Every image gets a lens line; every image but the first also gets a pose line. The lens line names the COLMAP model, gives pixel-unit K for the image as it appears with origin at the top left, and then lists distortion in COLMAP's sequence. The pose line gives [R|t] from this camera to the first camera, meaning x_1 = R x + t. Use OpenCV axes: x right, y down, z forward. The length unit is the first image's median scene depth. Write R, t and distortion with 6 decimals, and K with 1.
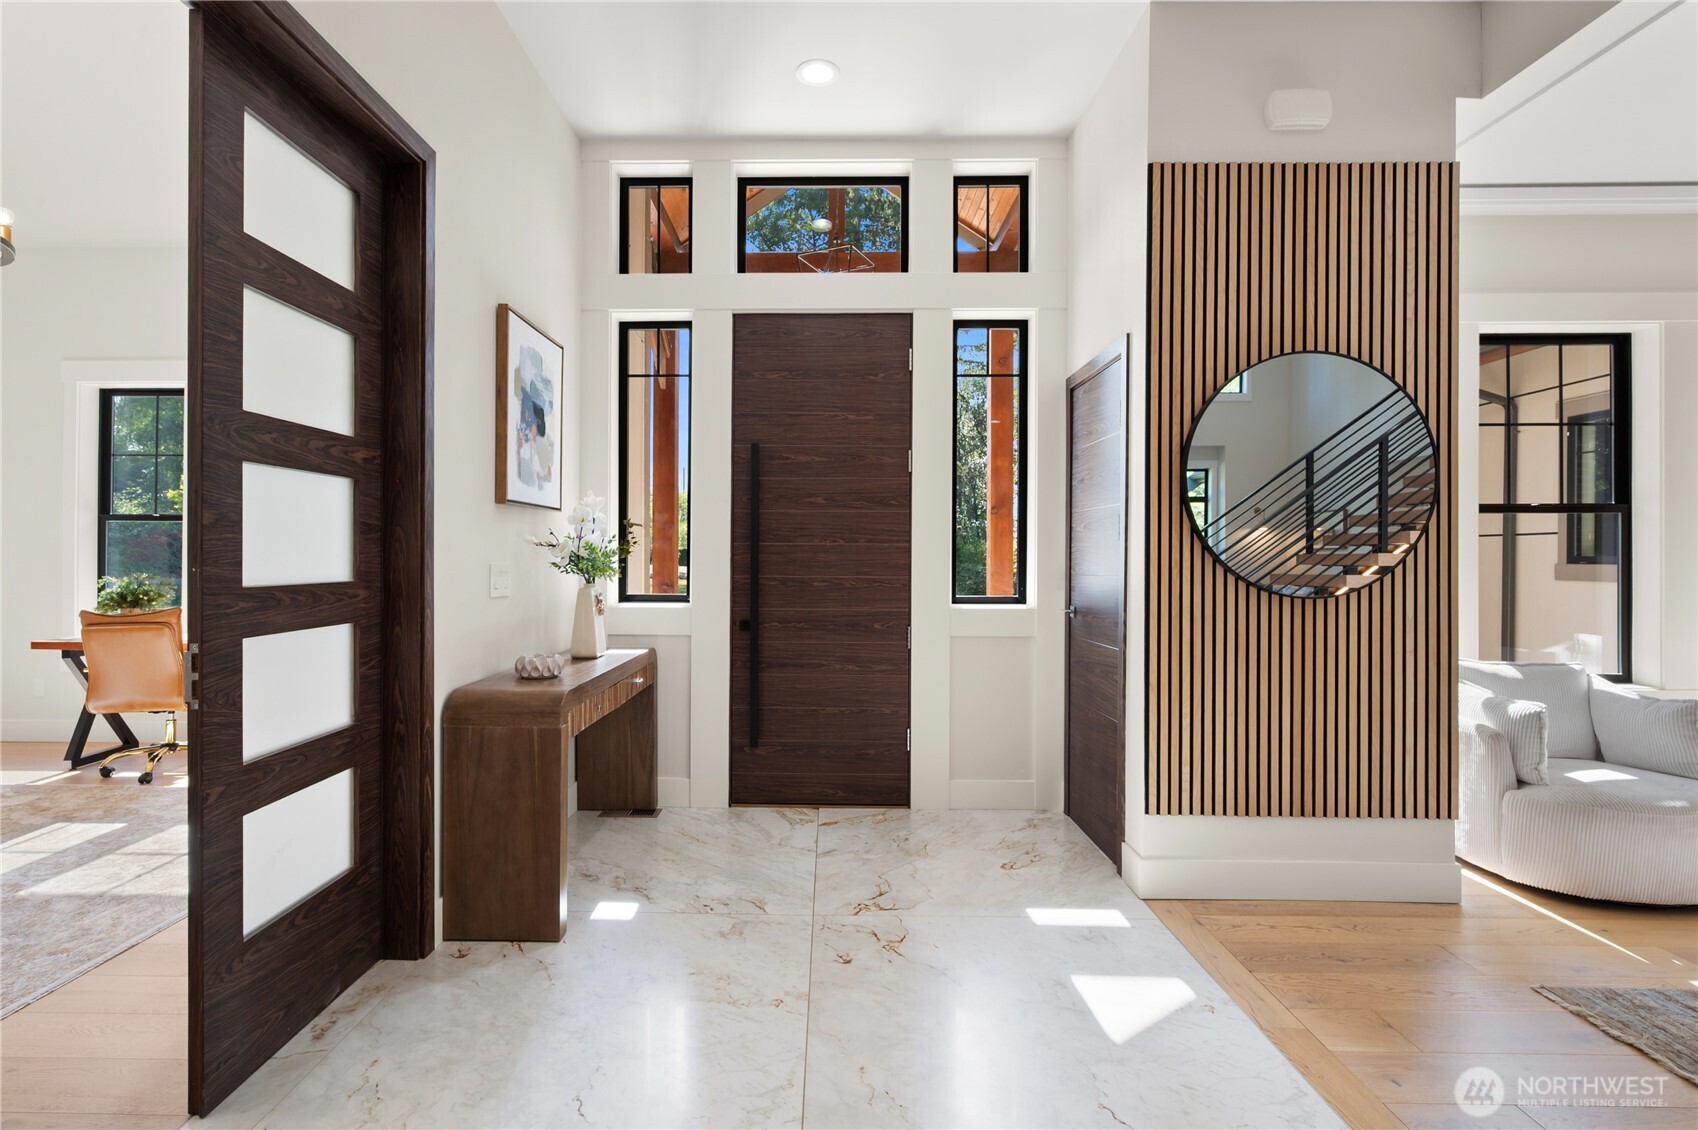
lens RADIAL K [[768.5, 0, 829.0], [0, 768.5, 560.6], [0, 0, 1]] dist [0.002394, -0.001901]
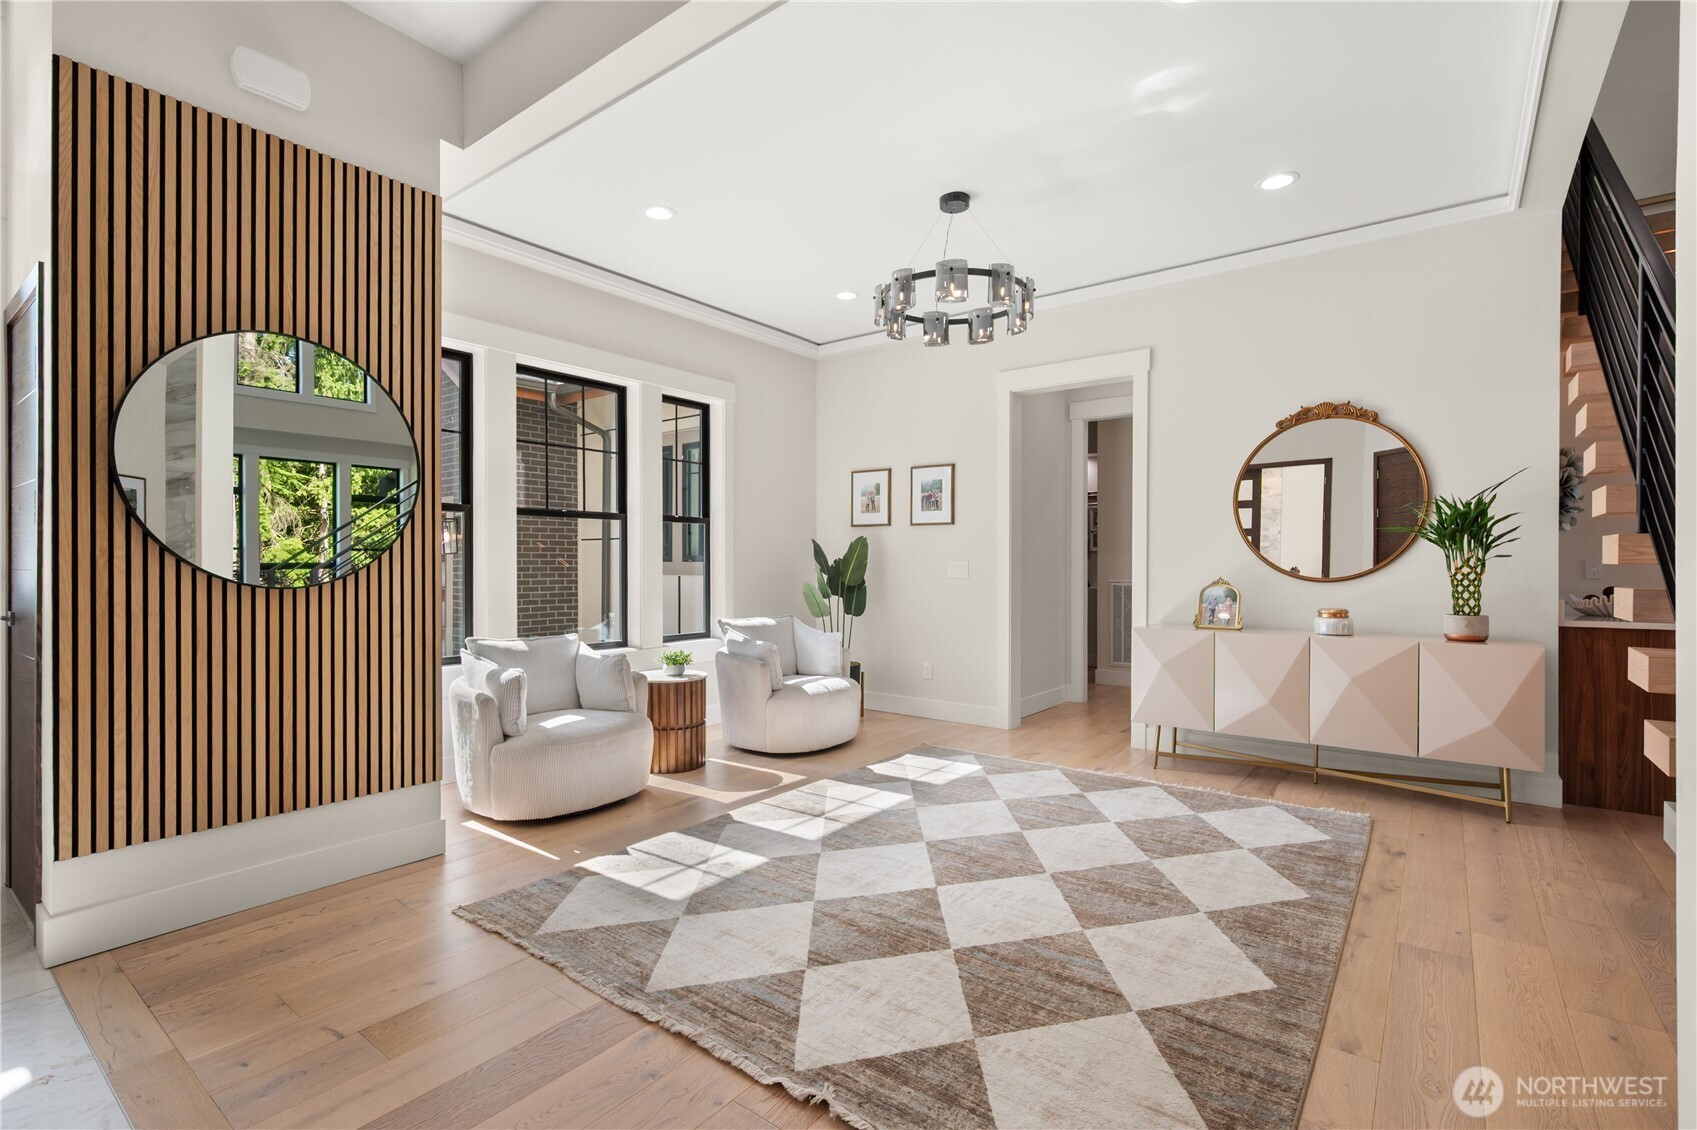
lens RADIAL K [[768.0, 0, 840.6], [0, 768.0, 569.0], [0, 0, 1]] dist [0.002394, -0.001901]
pose [[0.595645, -0.008442, 0.803203, 0.258349], [0.000522, 0.999949, 0.010123, 0.014501], [-0.803247, -0.005610, 0.595619, -0.141985]]
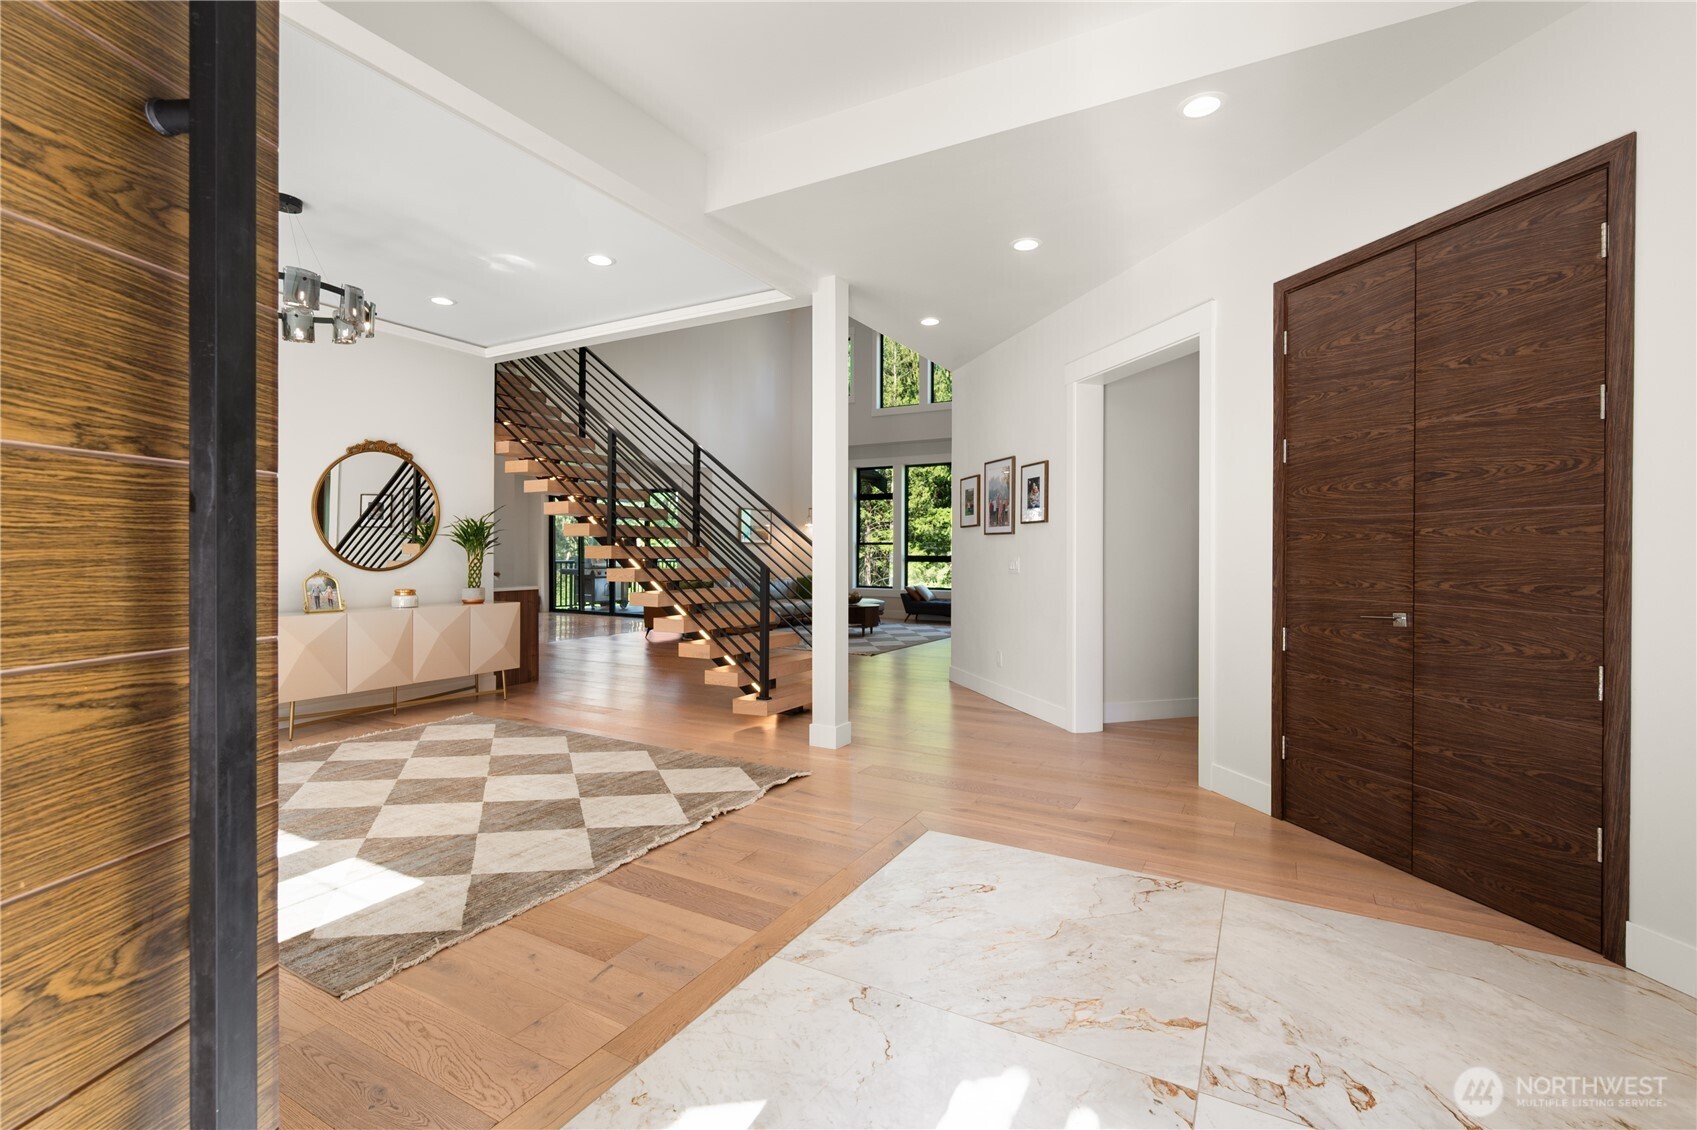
lens RADIAL K [[768.0, 0, 850.2], [0, 768.0, 556.5], [0, 0, 1]] dist [0.002394, -0.001901]
pose [[-0.879842, -0.010413, 0.475153, -0.068767], [-0.008716, 0.999945, 0.005776, -0.005841], [-0.475187, 0.000940, -0.879884, 1.218181]]
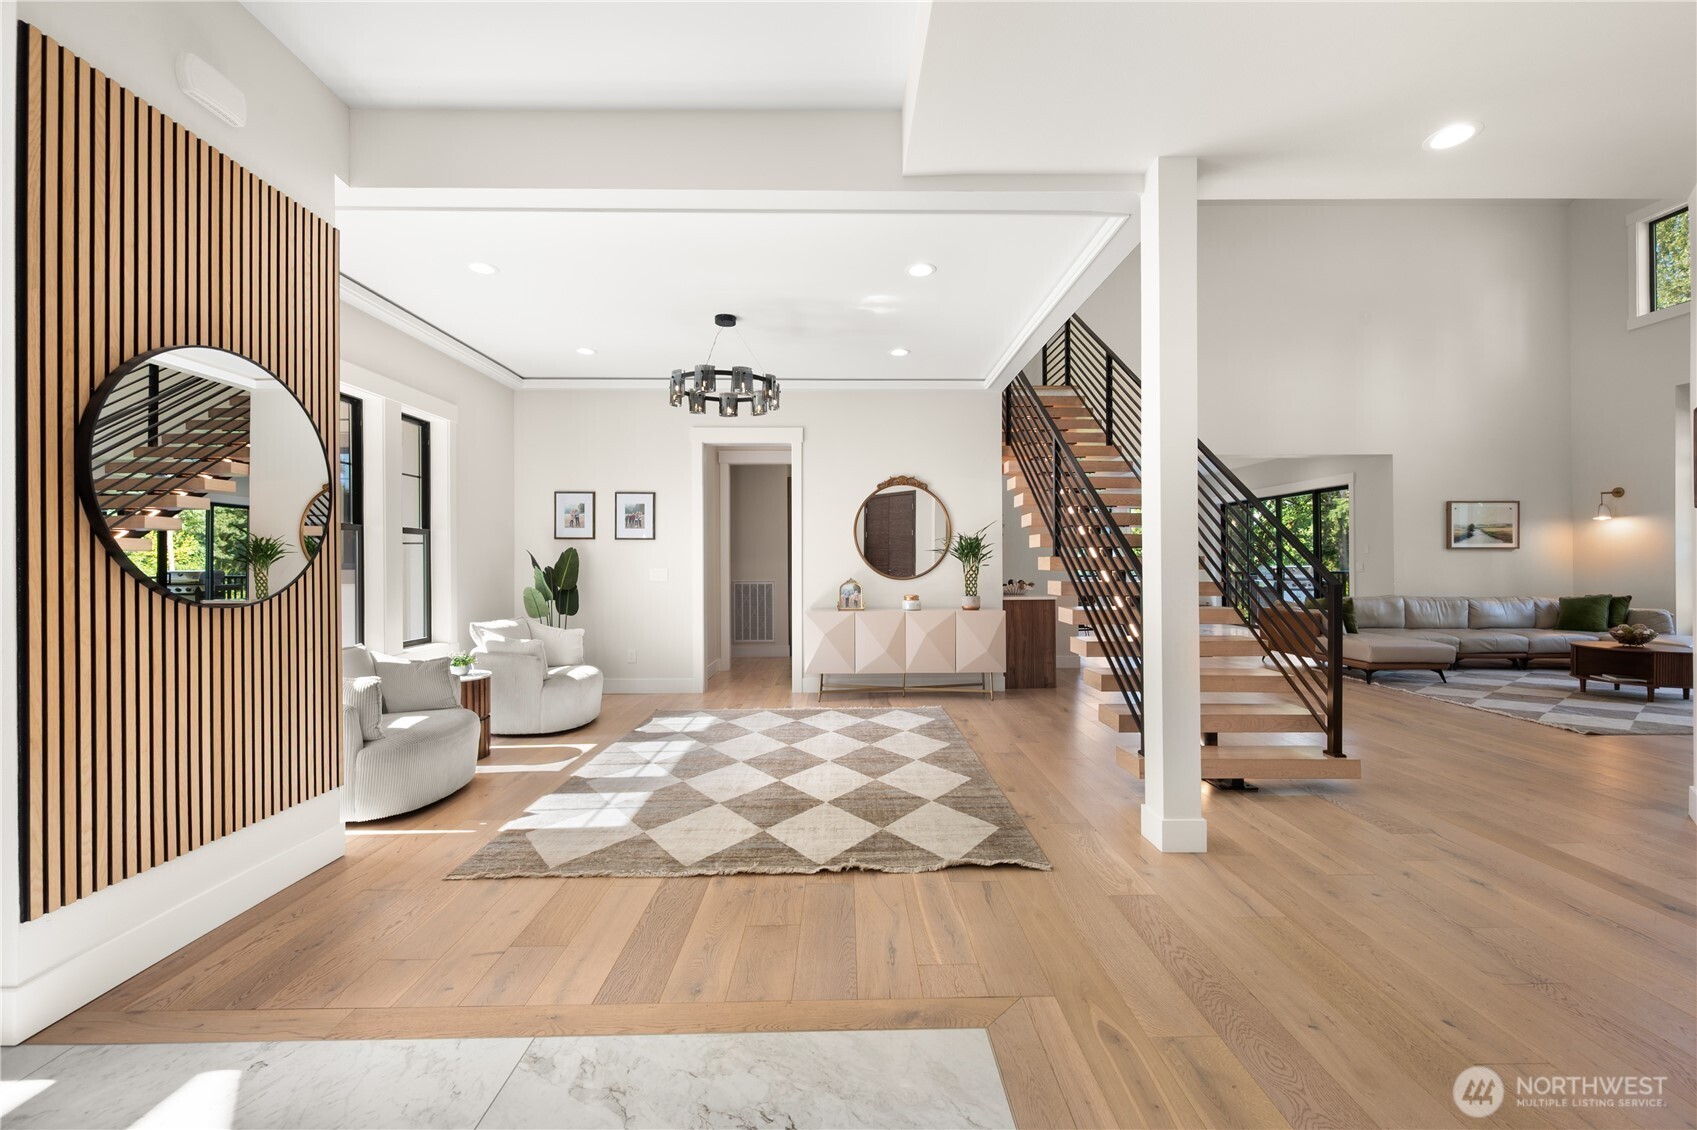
lens RADIAL K [[670.7, 0, 841.6], [0, 670.7, 563.1], [0, 0, 1]] dist [-0.002442, -0.000445]
pose [[-0.021119, -0.001912, 0.999775, -0.228608], [0.003380, 0.999992, 0.001984, -0.005660], [-0.999771, 0.003421, -0.021112, 0.247971]]
